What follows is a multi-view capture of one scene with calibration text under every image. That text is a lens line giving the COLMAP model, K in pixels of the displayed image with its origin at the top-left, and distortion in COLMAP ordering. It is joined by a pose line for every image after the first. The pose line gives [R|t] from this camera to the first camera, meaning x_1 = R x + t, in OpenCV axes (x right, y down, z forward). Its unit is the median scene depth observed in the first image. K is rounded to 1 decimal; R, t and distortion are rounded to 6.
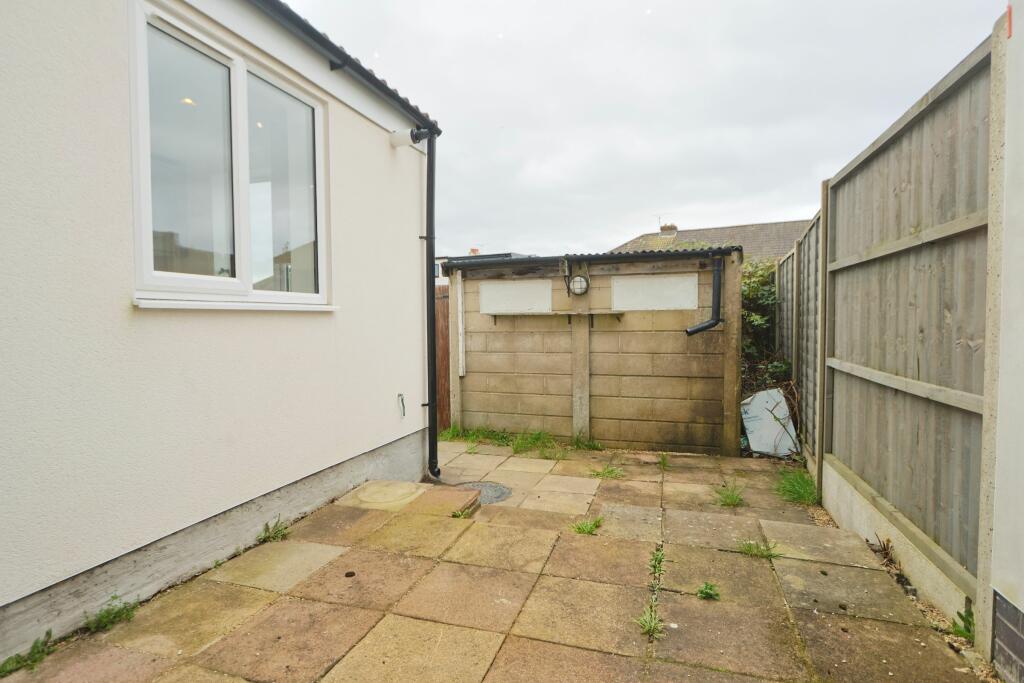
lens RADIAL K [[522.1, 0, 510.8], [0, 522.1, 341.6], [0, 0, 1]] dist [-0.031451, 0.000210]
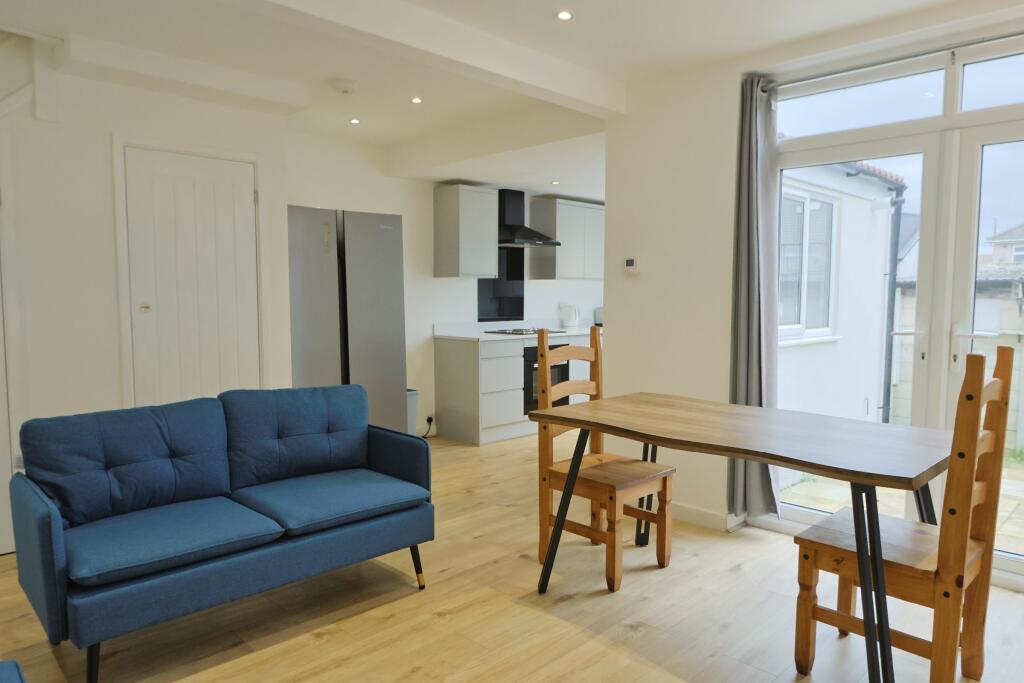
lens RADIAL K [[683.3, 0, 512.6], [0, 683.3, 347.5], [0, 0, 1]] dist [-0.008383, -0.003143]
pose [[0.883634, 0.052142, -0.465265, -0.255919], [-0.030569, 0.998084, 0.053798, -0.113722], [0.467179, -0.033315, 0.883535, -1.155051]]
